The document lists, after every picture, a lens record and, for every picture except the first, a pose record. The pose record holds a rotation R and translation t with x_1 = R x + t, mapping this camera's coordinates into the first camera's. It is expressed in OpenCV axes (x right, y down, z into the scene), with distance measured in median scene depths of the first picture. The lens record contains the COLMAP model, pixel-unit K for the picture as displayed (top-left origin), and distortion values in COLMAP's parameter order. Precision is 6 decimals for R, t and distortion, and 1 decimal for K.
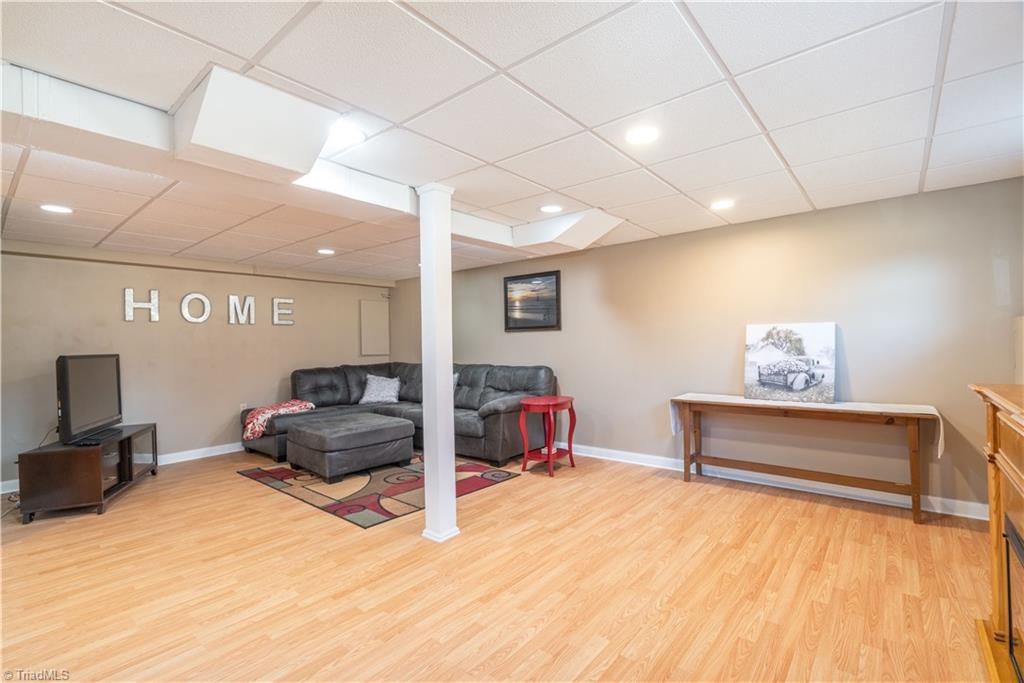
lens RADIAL K [[477.1, 0, 508.6], [0, 477.1, 346.1], [0, 0, 1]] dist [-0.002801, 0.000400]
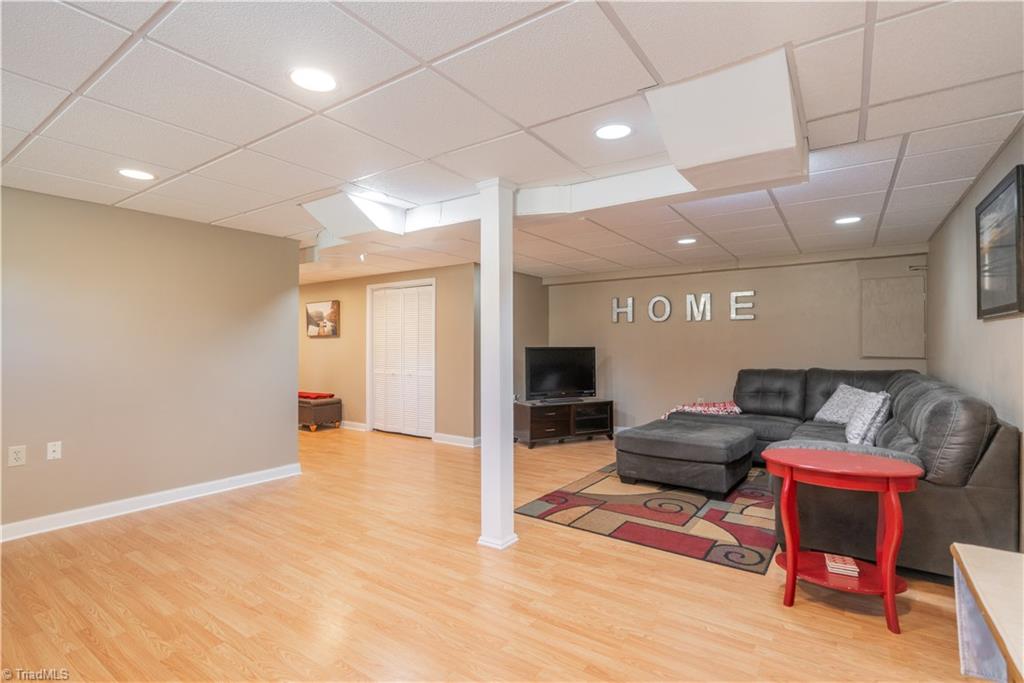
lens RADIAL K [[474.4, 0, 506.3], [0, 474.4, 337.8], [0, 0, 1]] dist [-0.002143, -0.000269]
pose [[0.092272, 0.003727, -0.995727, 0.504295], [-0.008613, 0.999959, 0.002944, -0.010941], [0.995697, 0.008305, 0.092300, 0.577843]]
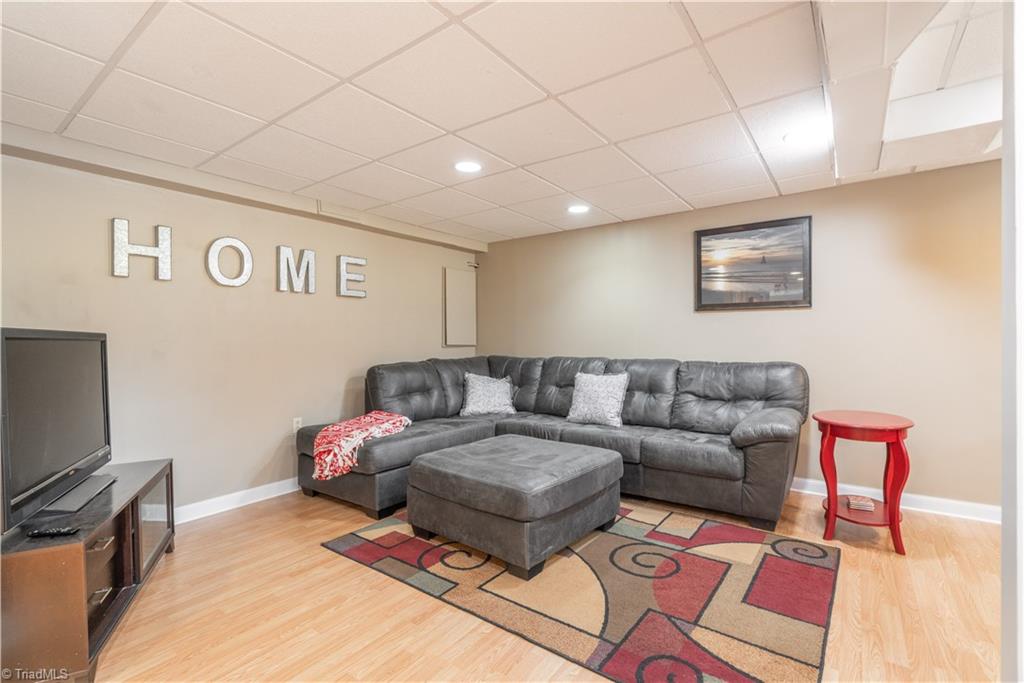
lens RADIAL K [[477.1, 0, 508.6], [0, 477.1, 346.1], [0, 0, 1]] dist [-0.002801, 0.000400]
pose [[0.997858, 0.010346, 0.064587, -0.375081], [-0.010777, 0.999922, 0.006330, 0.021285], [-0.064517, -0.007013, 0.997892, 0.407930]]
